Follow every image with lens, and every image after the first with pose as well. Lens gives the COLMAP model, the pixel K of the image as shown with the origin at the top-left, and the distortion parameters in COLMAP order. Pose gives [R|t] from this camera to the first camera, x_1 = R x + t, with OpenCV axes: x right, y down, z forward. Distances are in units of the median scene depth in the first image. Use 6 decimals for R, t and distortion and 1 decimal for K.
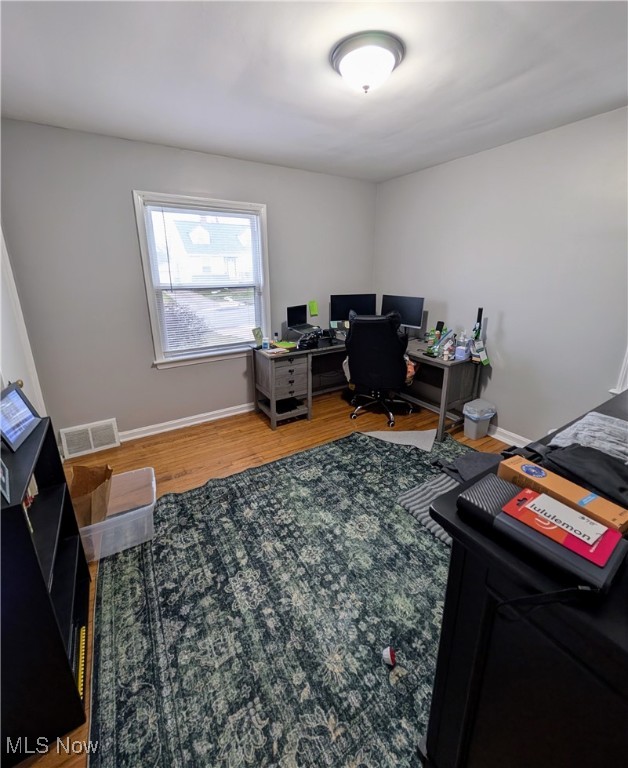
lens RADIAL K [[332.6, 0, 337.0], [0, 332.6, 358.5], [0, 0, 1]] dist [-0.004000, -0.000439]
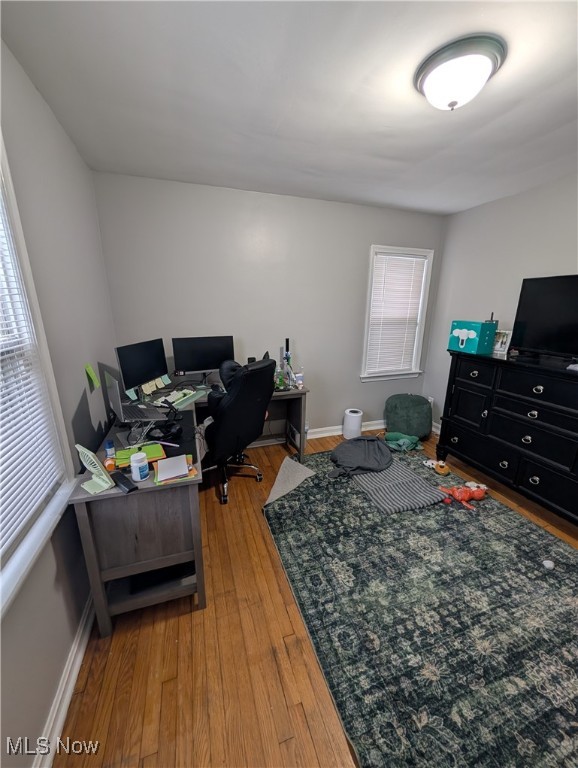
lens RADIAL K [[289.7, 0, 290.6], [0, 289.7, 385.5], [0, 0, 1]] dist [-0.002568, 0.000534]
pose [[0.258542, -0.253599, 0.932118, -0.693699], [0.251947, 0.949230, 0.188373, -0.238150], [-0.932566, 0.186142, 0.309310, 0.931408]]
